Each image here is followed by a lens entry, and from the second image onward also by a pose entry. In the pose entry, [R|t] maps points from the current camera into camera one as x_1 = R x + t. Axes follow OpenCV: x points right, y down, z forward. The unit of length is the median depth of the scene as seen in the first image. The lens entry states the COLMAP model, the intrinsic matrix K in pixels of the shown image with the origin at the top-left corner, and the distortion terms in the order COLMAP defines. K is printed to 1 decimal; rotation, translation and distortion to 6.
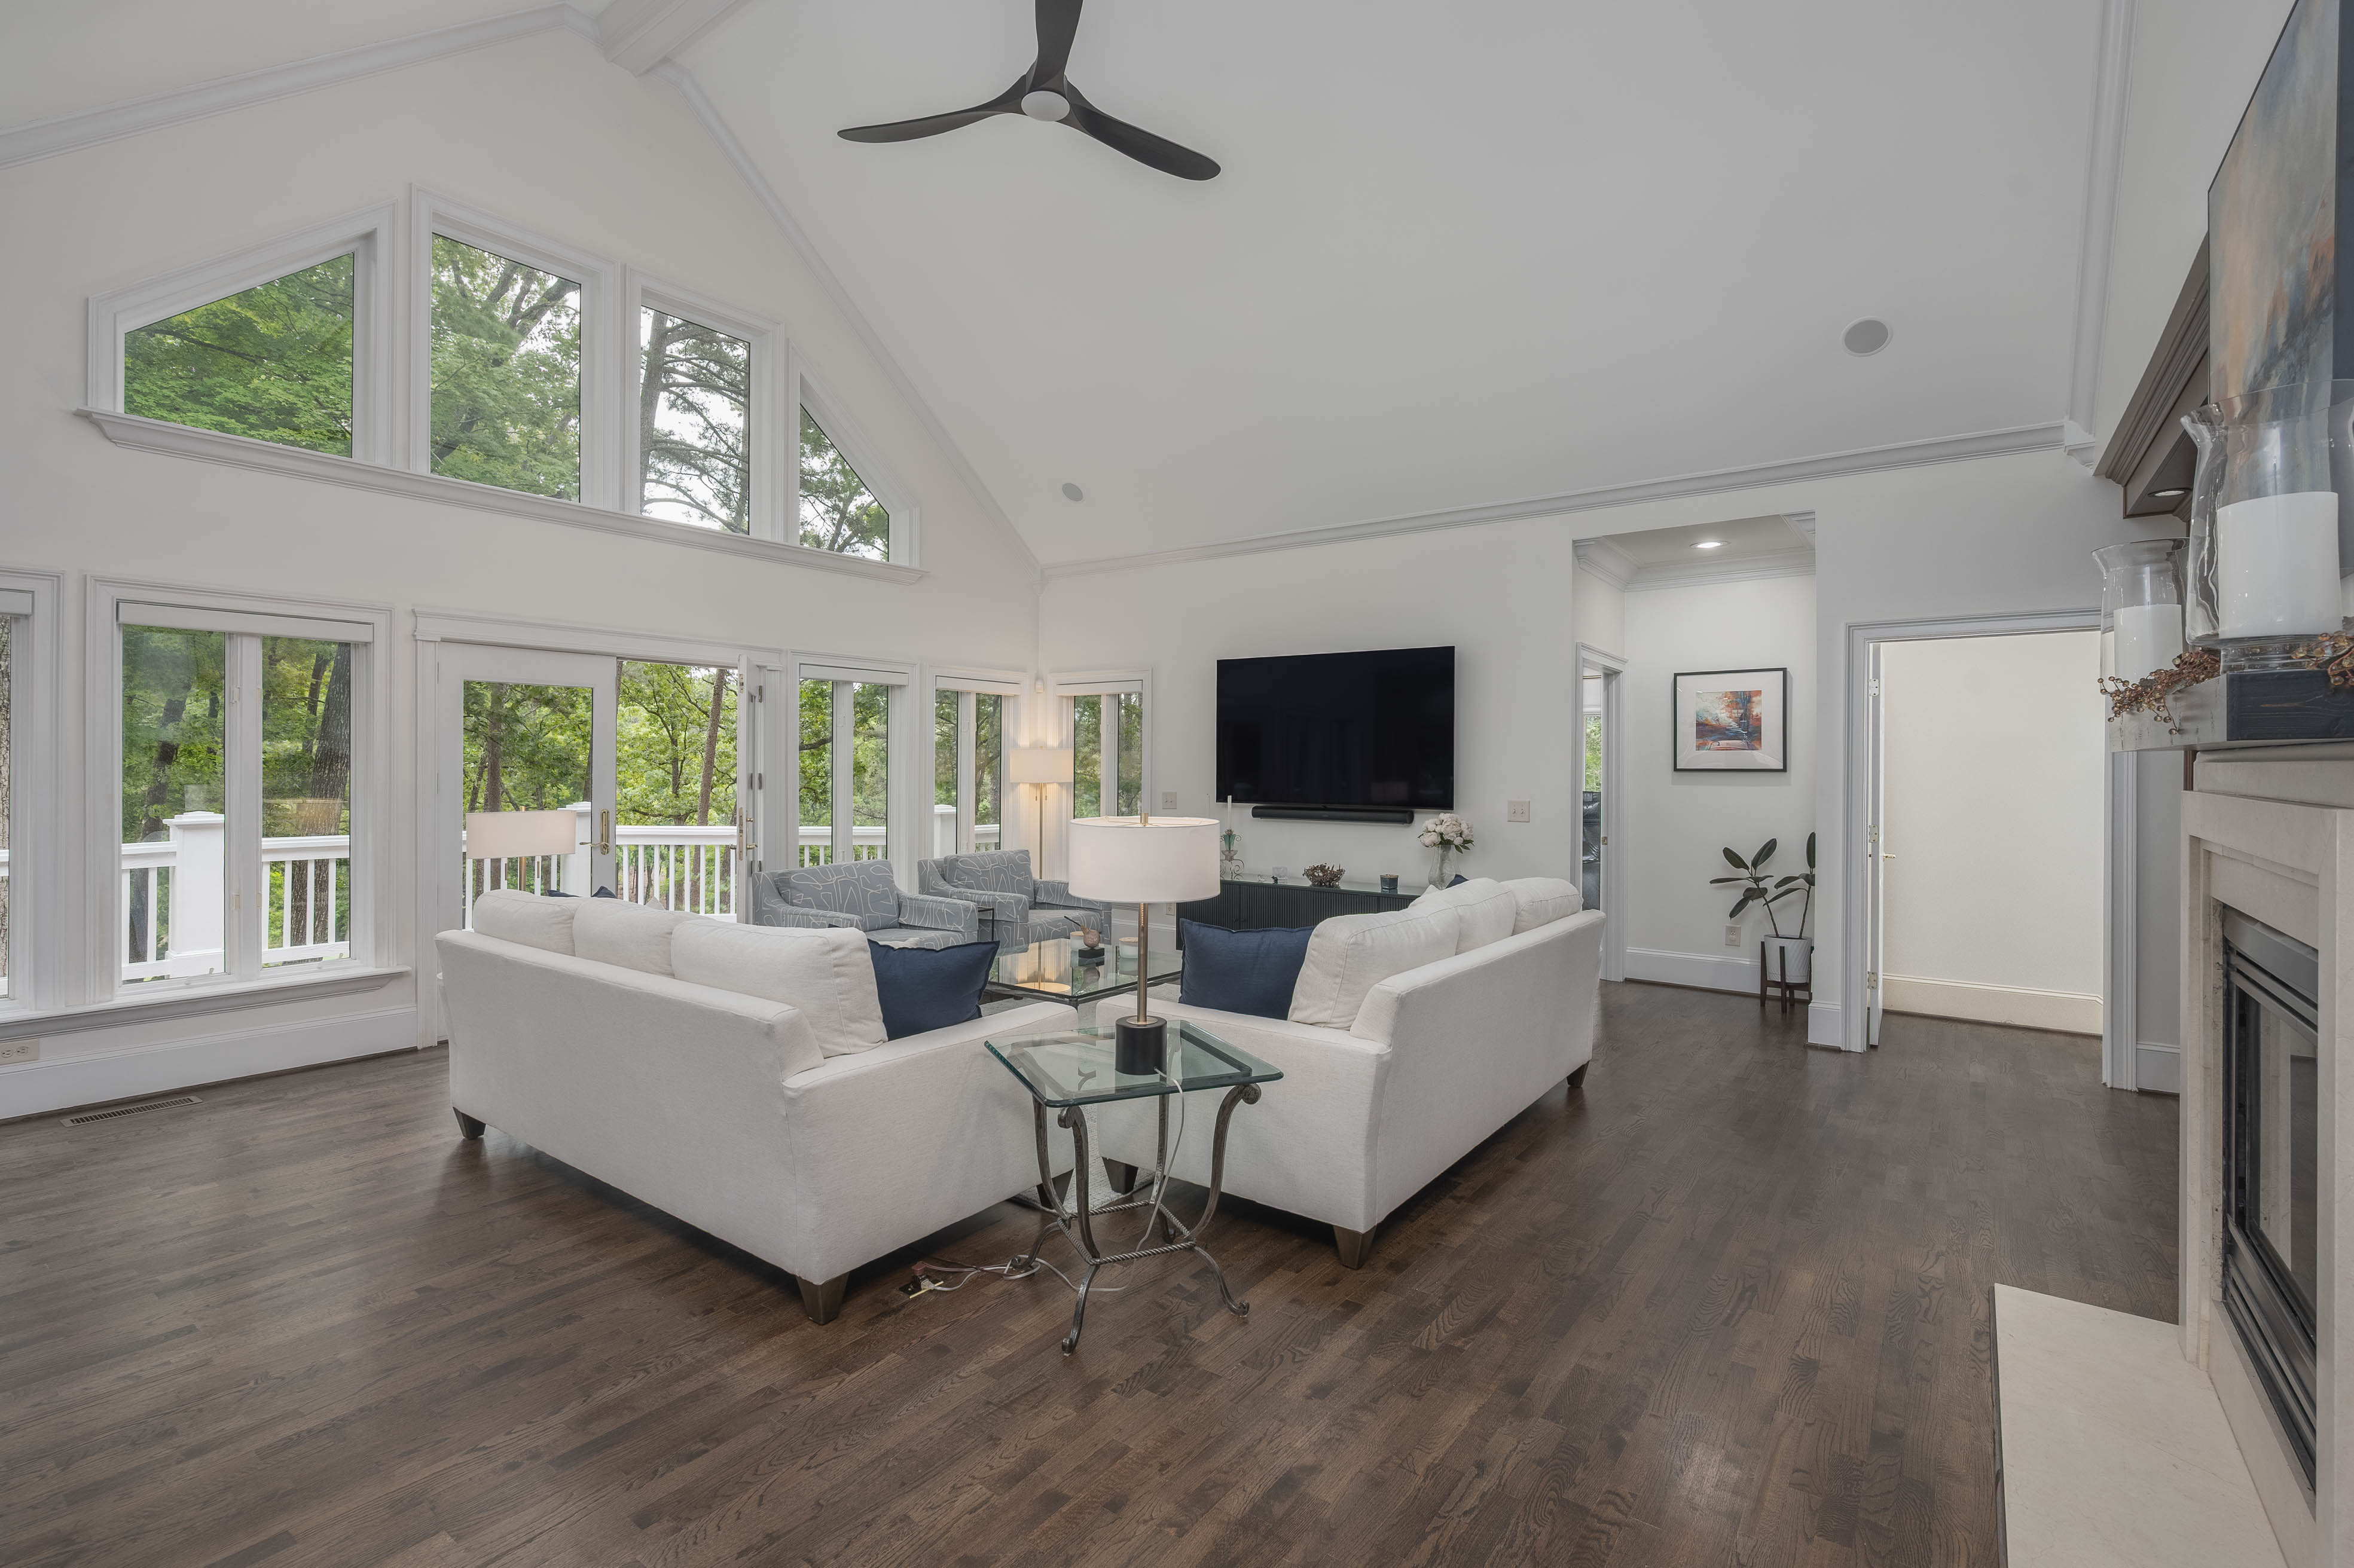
lens RADIAL K [[1047.0, 0, 1177.0], [0, 1047.0, 784.0], [0, 0, 1]] dist [-0.000194, 0.000091]
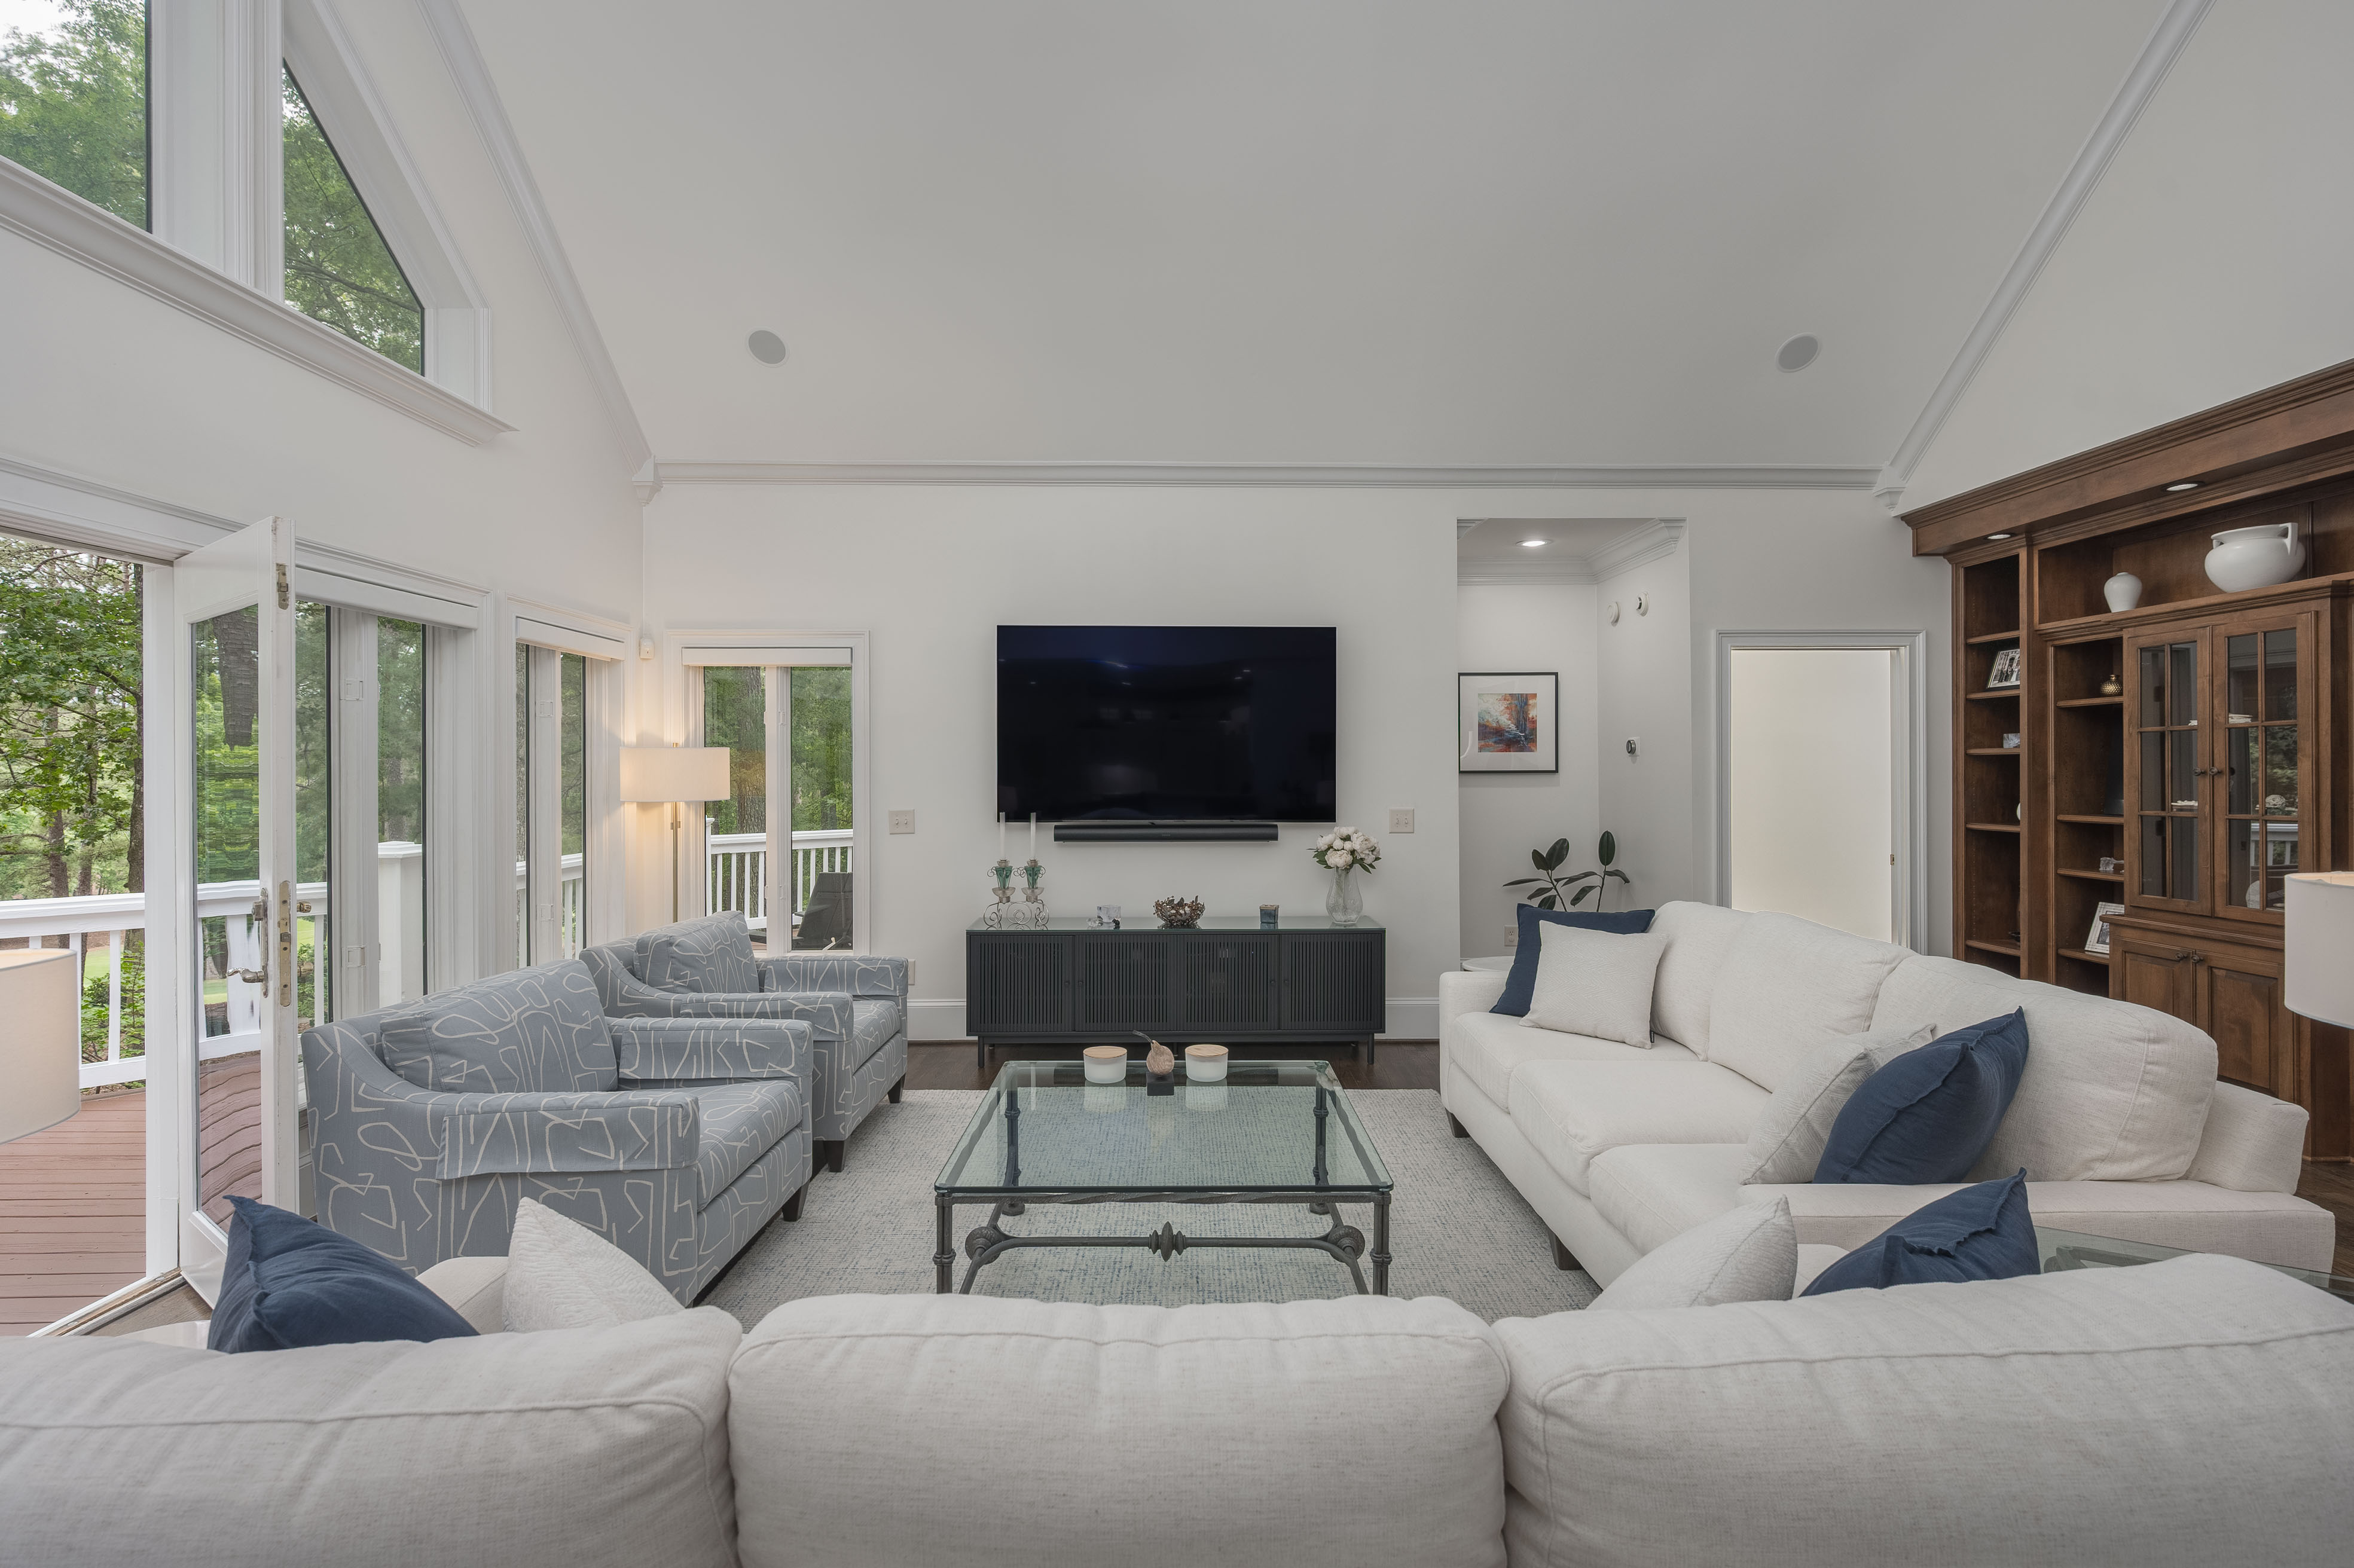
lens RADIAL K [[1047.0, 0, 1177.0], [0, 1047.0, 784.0], [0, 0, 1]] dist [-0.000194, 0.000091]
pose [[0.801401, -0.014854, 0.597943, -0.319692], [0.017062, 0.999852, 0.001971, -0.009119], [-0.597884, 0.008623, 0.801536, 0.378499]]
